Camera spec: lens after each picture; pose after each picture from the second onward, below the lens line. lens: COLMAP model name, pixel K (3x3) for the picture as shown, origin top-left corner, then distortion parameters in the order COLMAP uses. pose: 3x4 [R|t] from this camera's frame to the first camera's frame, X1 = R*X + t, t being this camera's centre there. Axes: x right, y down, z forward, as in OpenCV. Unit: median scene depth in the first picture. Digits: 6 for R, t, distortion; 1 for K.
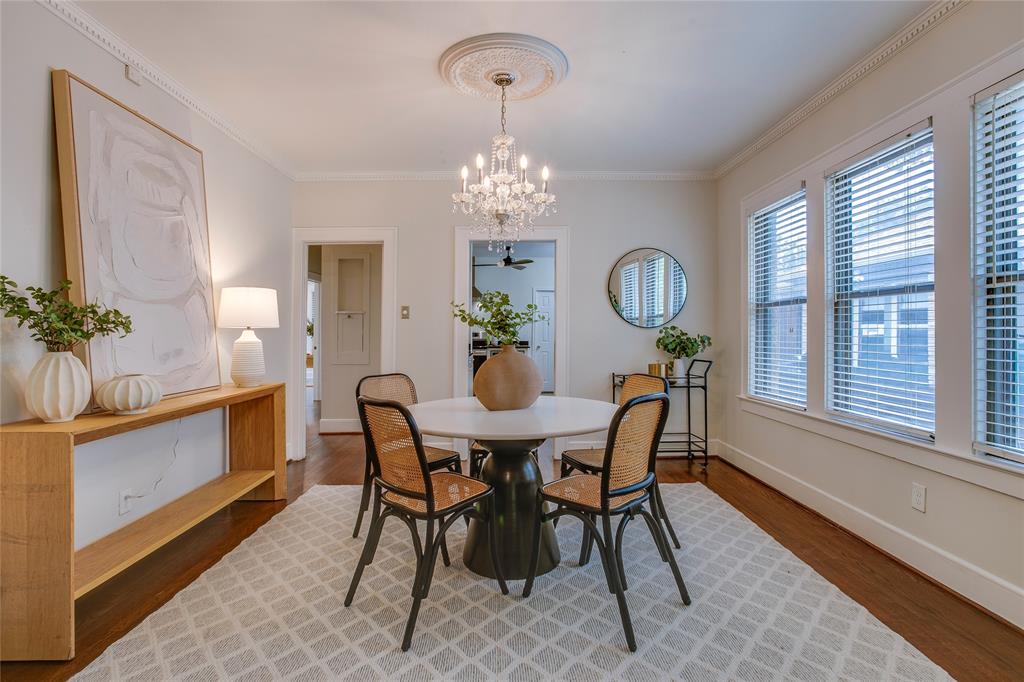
lens RADIAL K [[516.4, 0, 507.5], [0, 516.4, 327.1], [0, 0, 1]] dist [-0.072423, 0.034796]
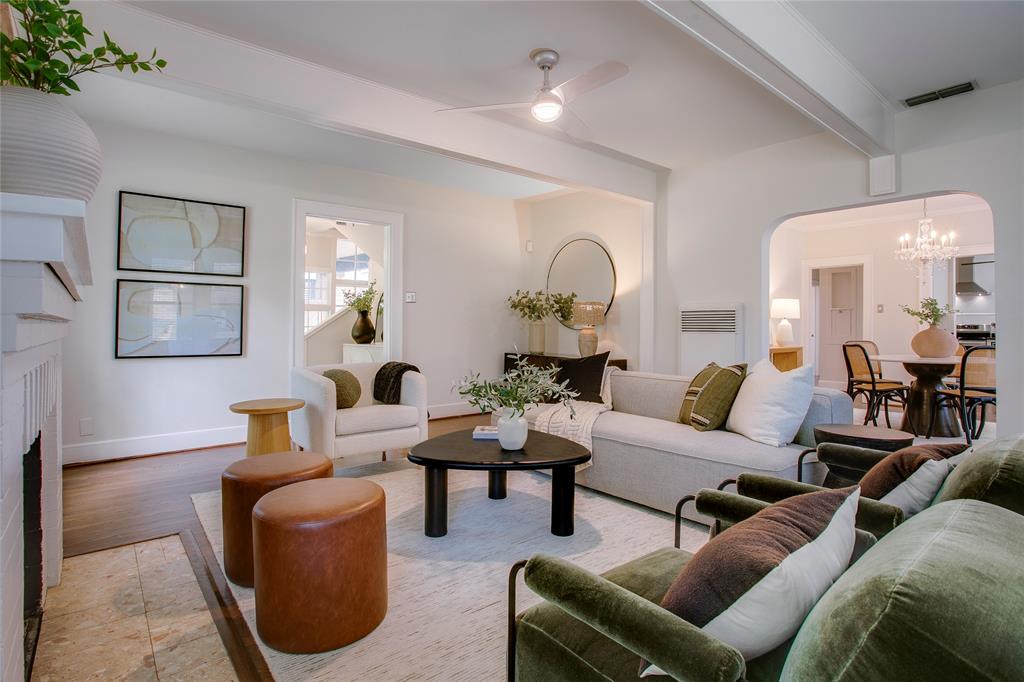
lens RADIAL K [[506.3, 0, 502.4], [0, 506.3, 325.4], [0, 0, 1]] dist [-0.037688, 0.000981]
pose [[0.621052, 0.000682, -0.783769, 0.266535], [0.002305, 0.999994, 0.002696, 0.015837], [0.783766, -0.003481, 0.621046, -0.830192]]
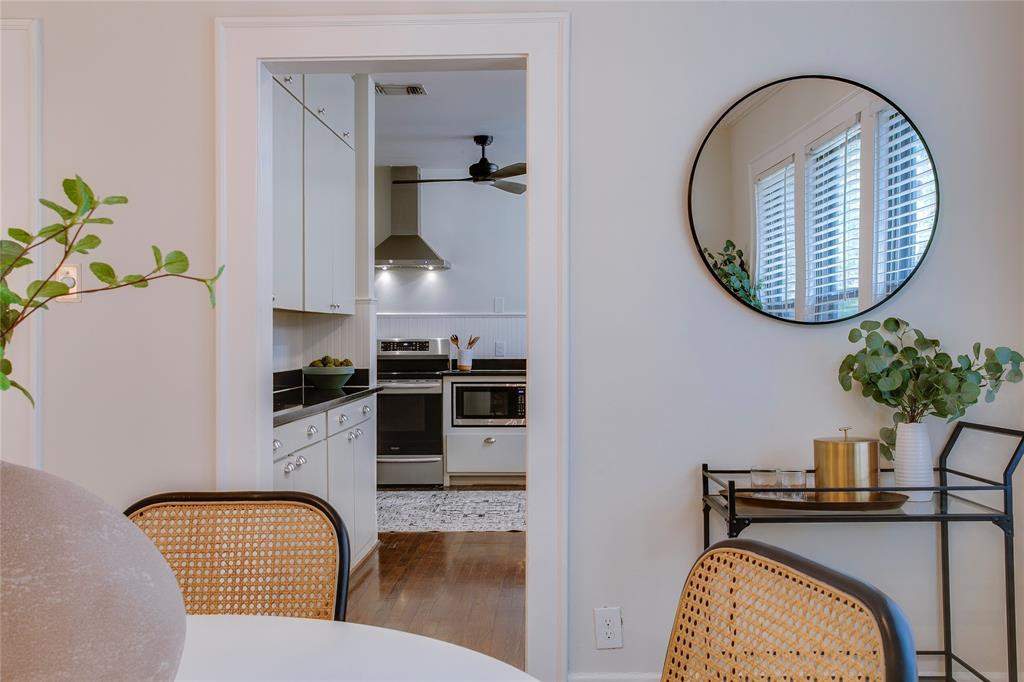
lens RADIAL K [[978.1, 0, 511.1], [0, 978.1, 328.1], [0, 0, 1]] dist [-0.014266, 0.073978]
pose [[0.999034, -0.004768, -0.043675, 0.111169], [0.004740, 0.999988, -0.000730, 0.003386], [0.043678, 0.000522, 0.999046, 0.378463]]
